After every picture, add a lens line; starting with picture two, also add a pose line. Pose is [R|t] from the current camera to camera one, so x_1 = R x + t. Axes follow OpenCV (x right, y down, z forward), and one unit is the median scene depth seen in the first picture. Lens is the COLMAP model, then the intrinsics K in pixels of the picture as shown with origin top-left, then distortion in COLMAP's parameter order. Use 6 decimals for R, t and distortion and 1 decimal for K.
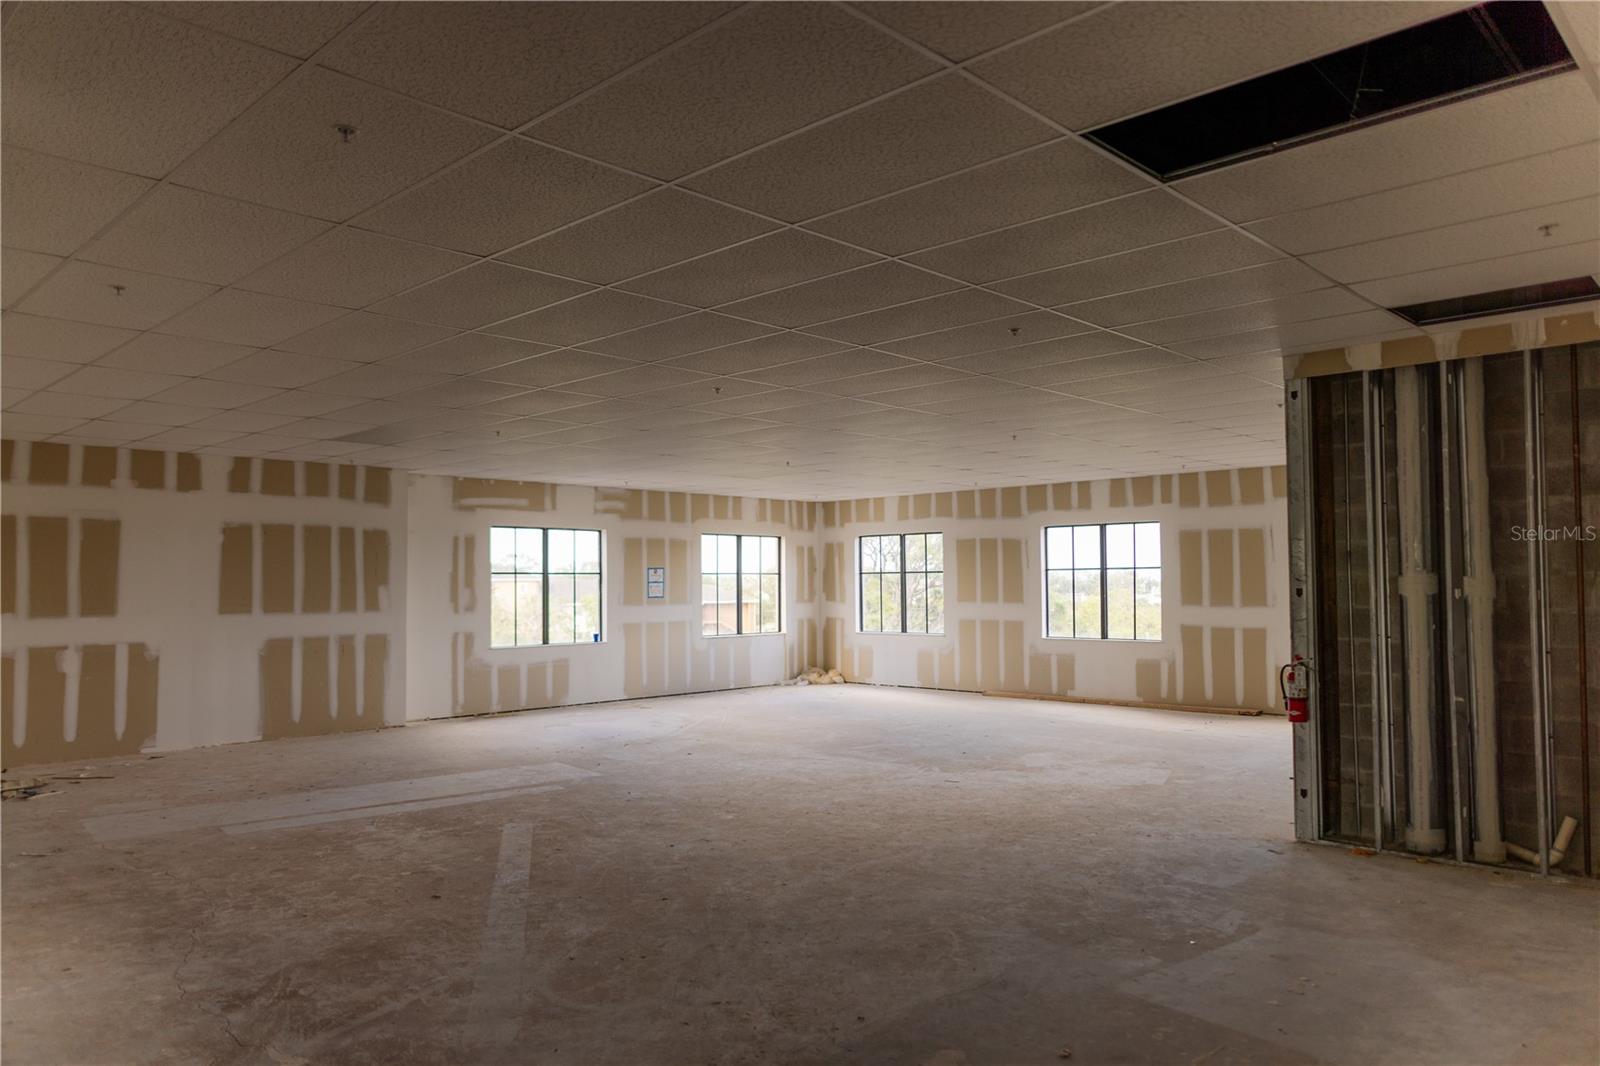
lens RADIAL K [[1138.7, 0, 803.8], [0, 1138.7, 533.6], [0, 0, 1]] dist [0.002683, 0.001973]
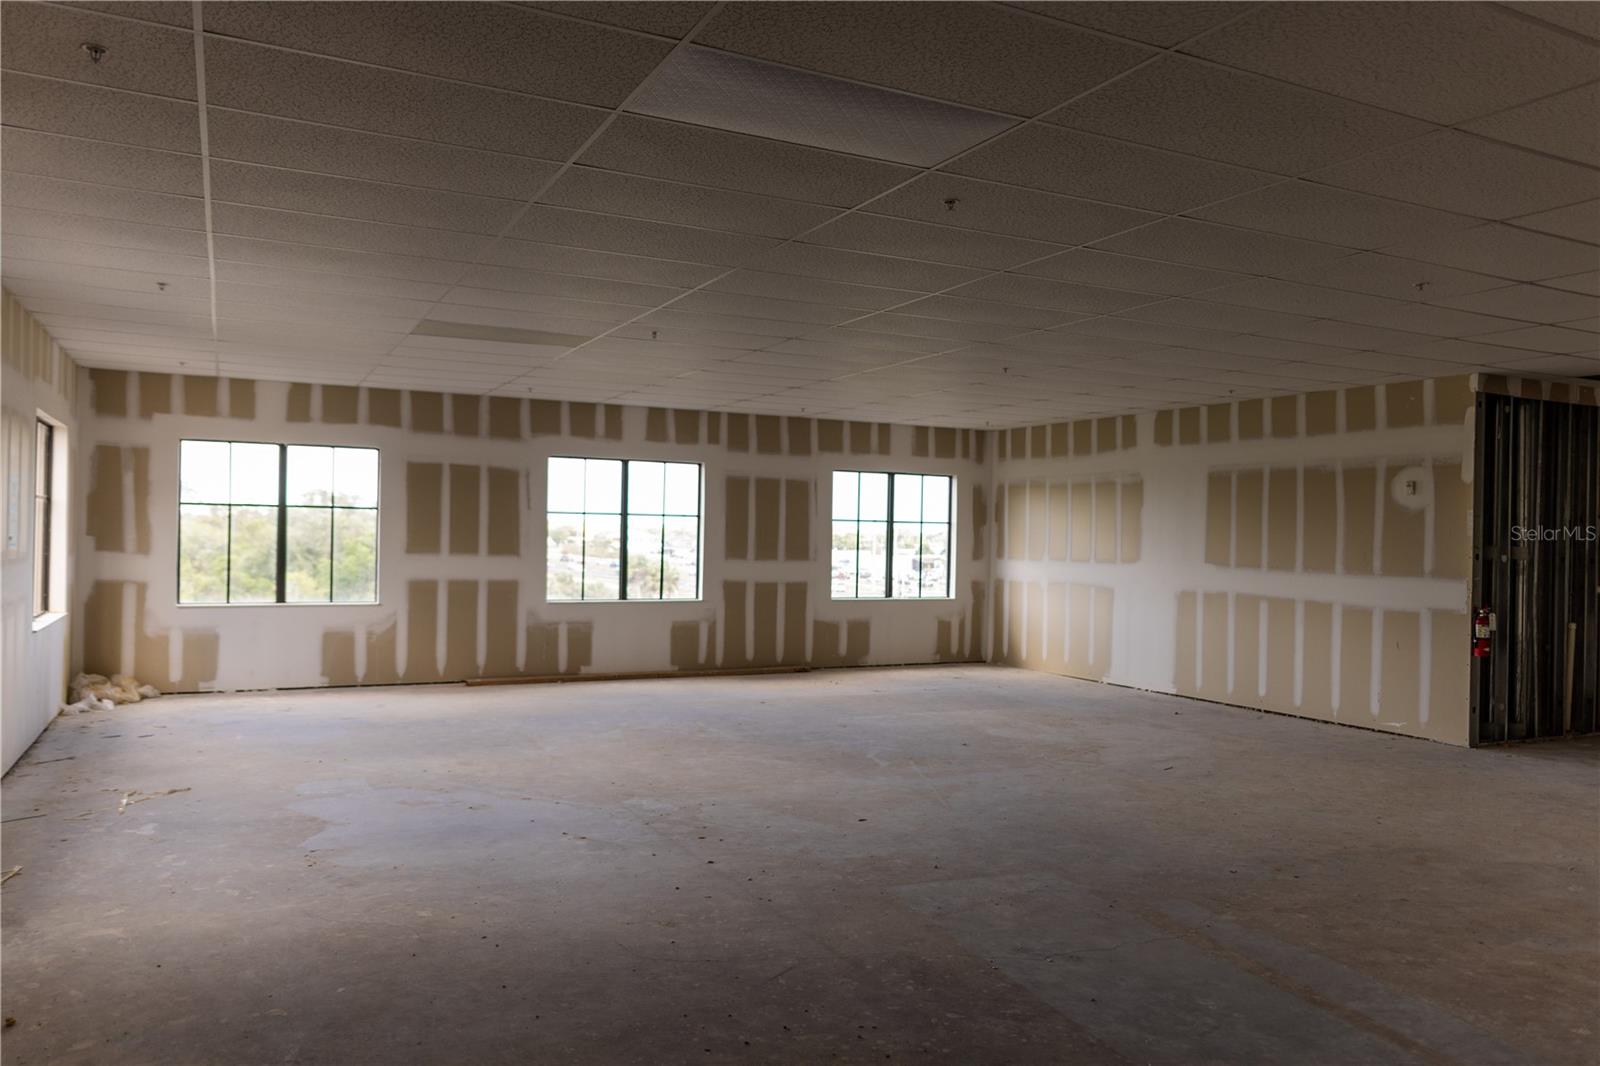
lens RADIAL K [[1138.7, 0, 817.6], [0, 1138.7, 492.7], [0, 0, 1]] dist [0.002683, 0.001973]
pose [[0.333018, 0.042118, 0.941979, -0.475628], [-0.068932, 0.997416, -0.020227, 0.023027], [-0.940397, -0.058197, 0.335061, 0.608818]]
